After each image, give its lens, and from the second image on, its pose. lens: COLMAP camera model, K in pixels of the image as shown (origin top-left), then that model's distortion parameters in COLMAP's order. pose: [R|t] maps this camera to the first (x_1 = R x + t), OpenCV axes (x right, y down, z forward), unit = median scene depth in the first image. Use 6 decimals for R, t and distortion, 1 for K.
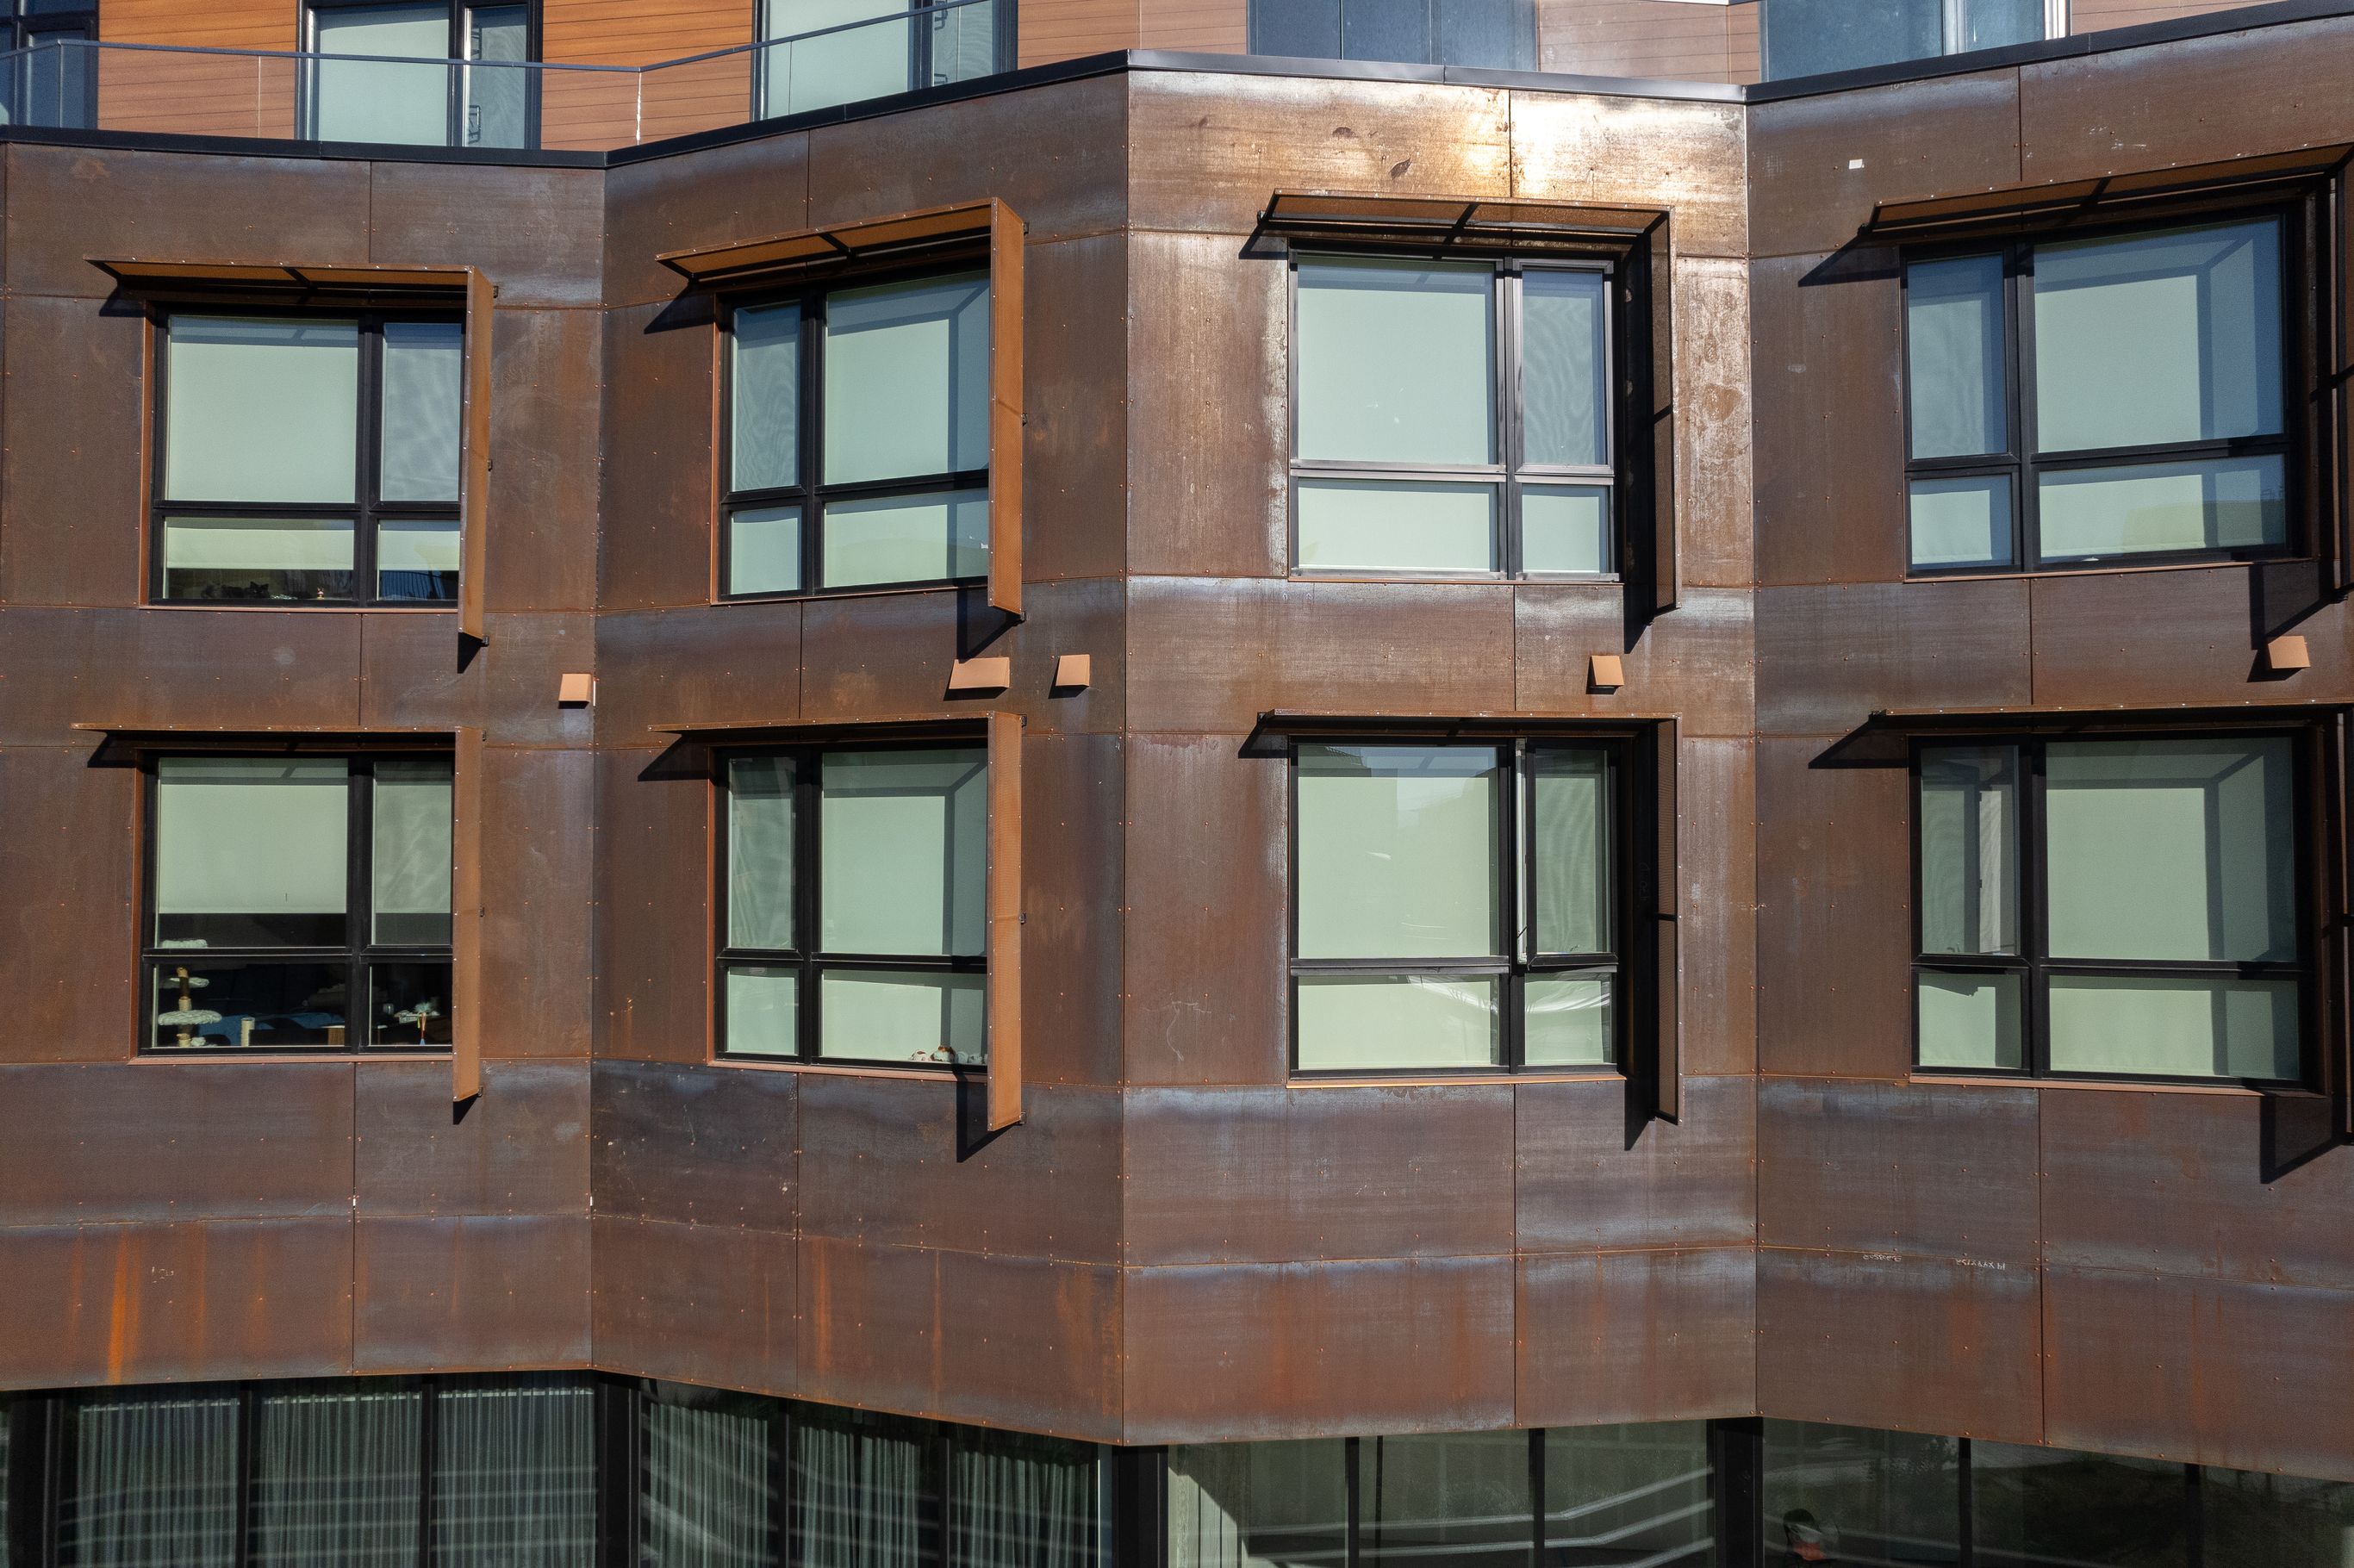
lens RADIAL K [[1537.0, 0, 1173.3], [0, 1537.0, 821.6], [0, 0, 1]] dist [-0.047455, 0.000531]
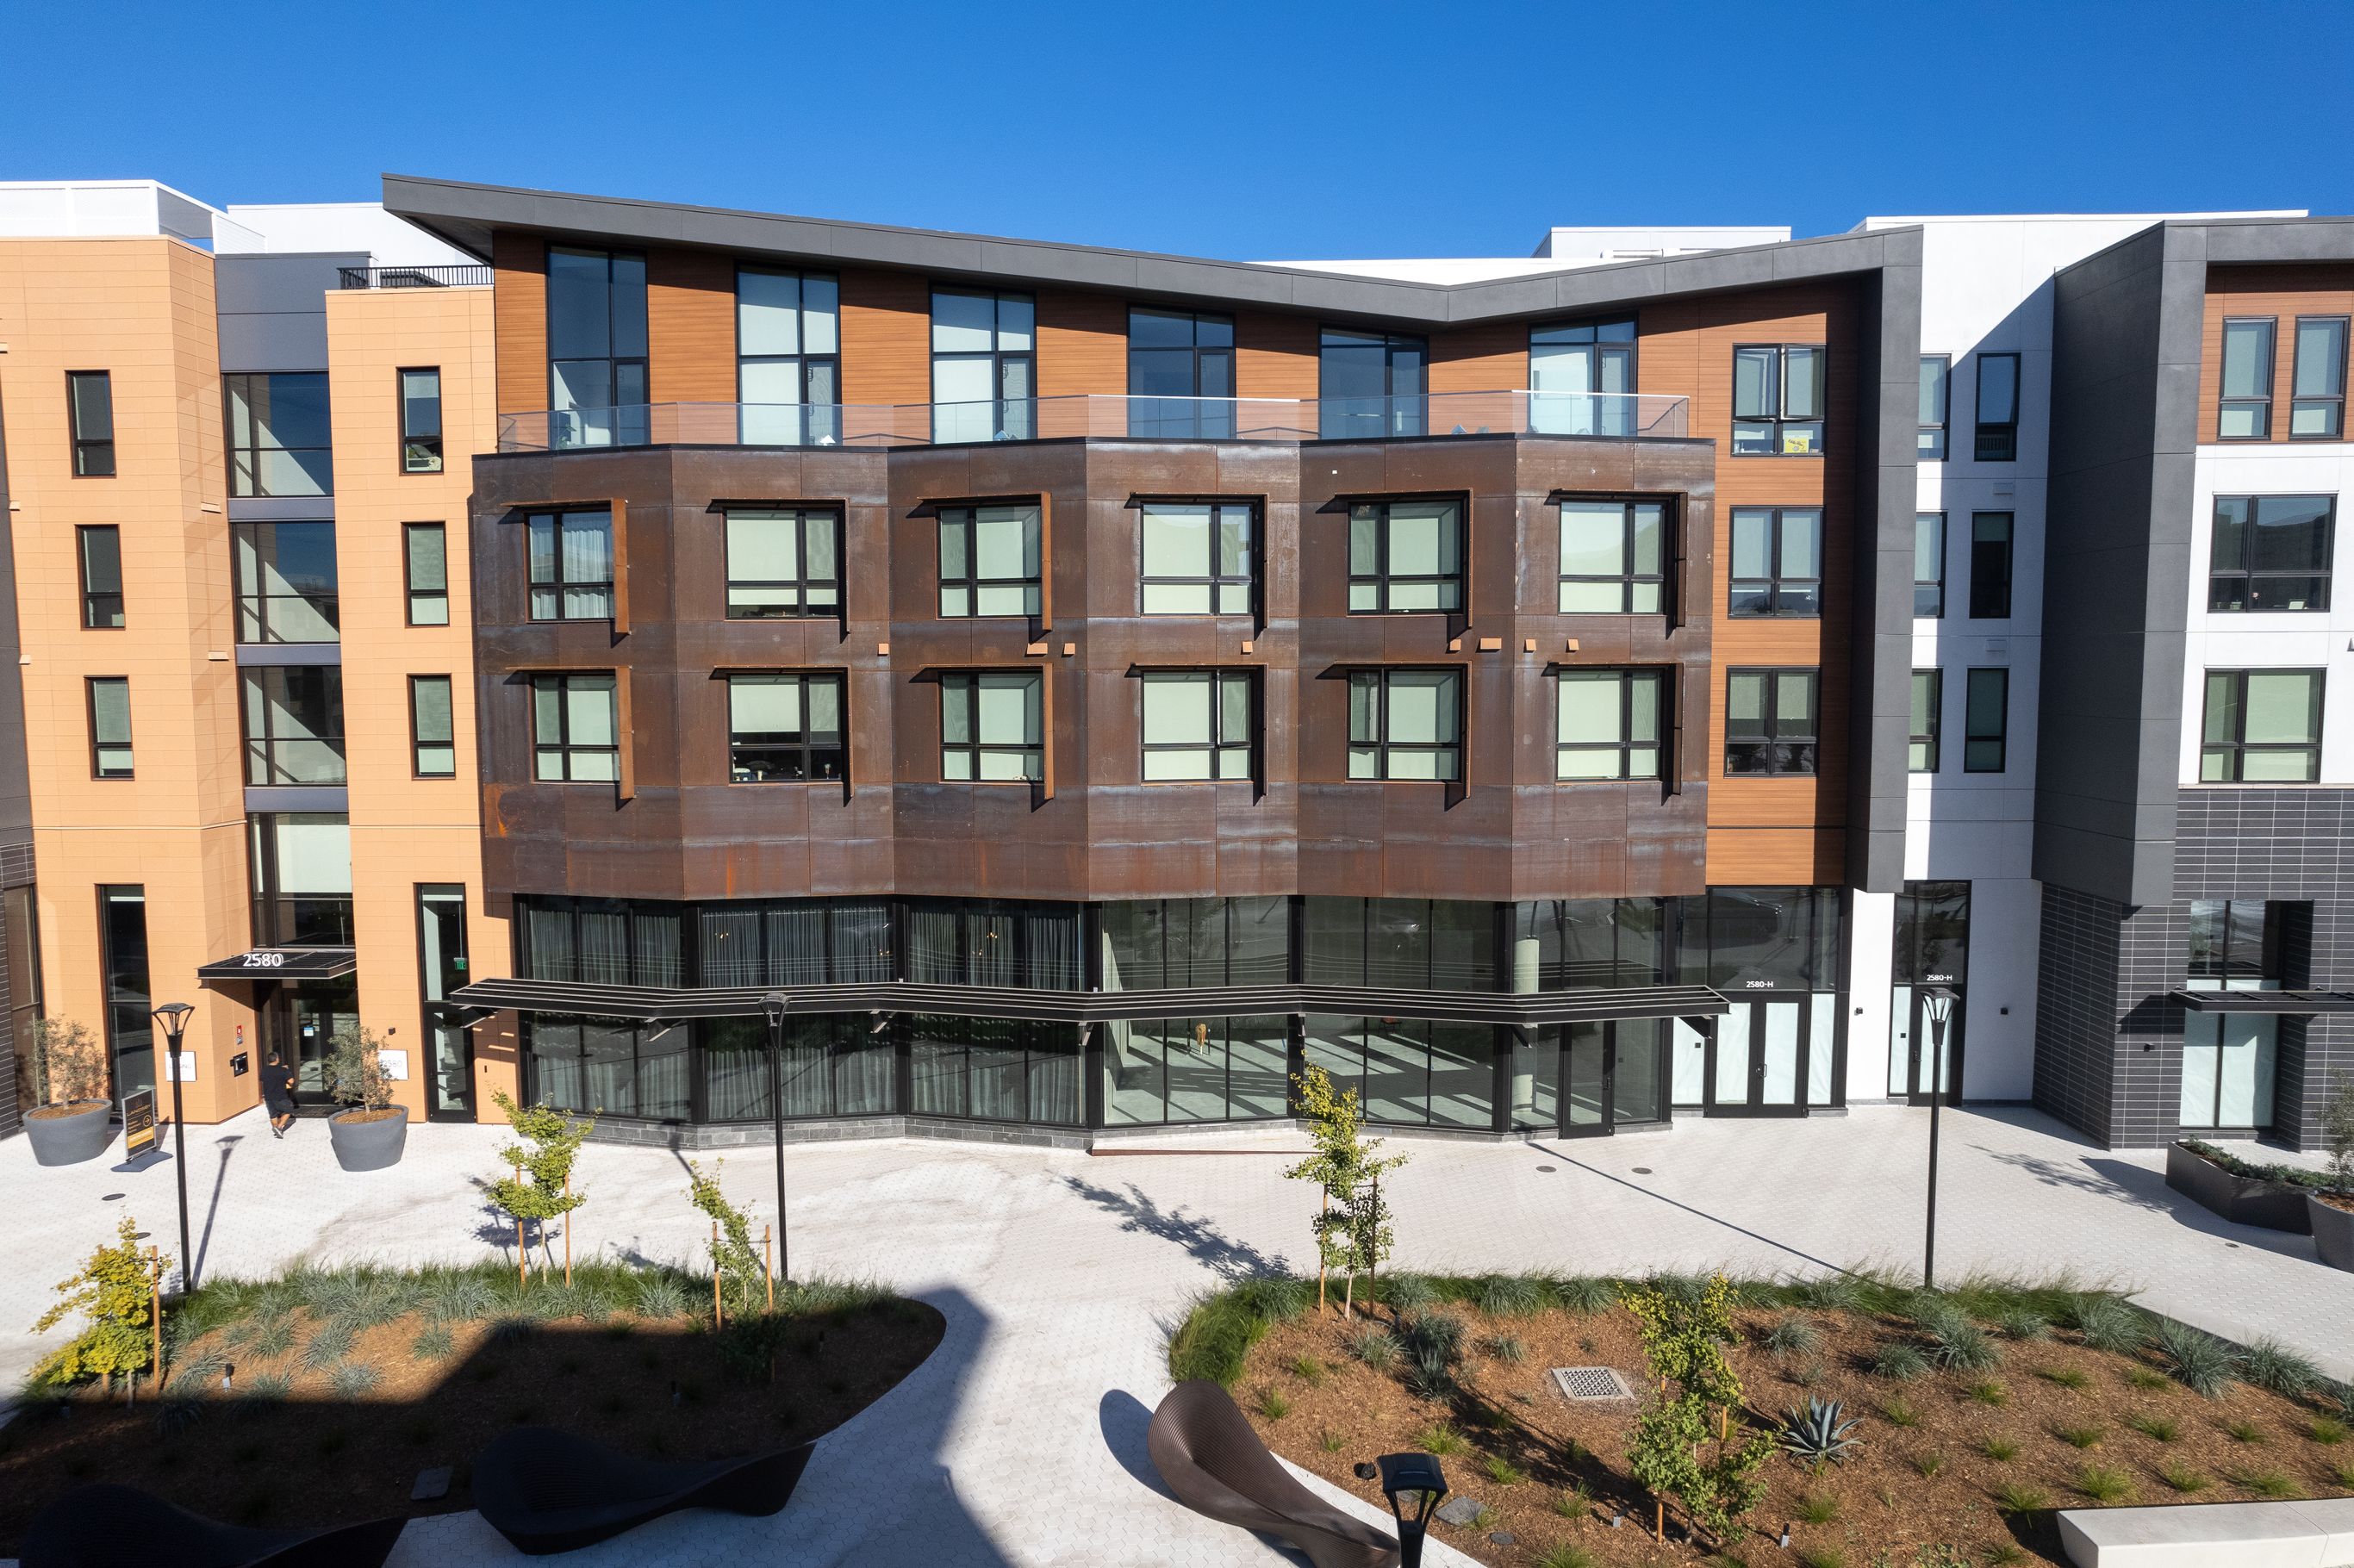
lens RADIAL K [[1537.0, 0, 1173.3], [0, 1537.0, 821.6], [0, 0, 1]] dist [-0.047455, 0.000531]
pose [[0.997125, -0.011794, 0.074849, -0.089472], [0.002639, 0.992619, 0.121247, -0.123470], [-0.075726, -0.120701, 0.989796, -1.994299]]
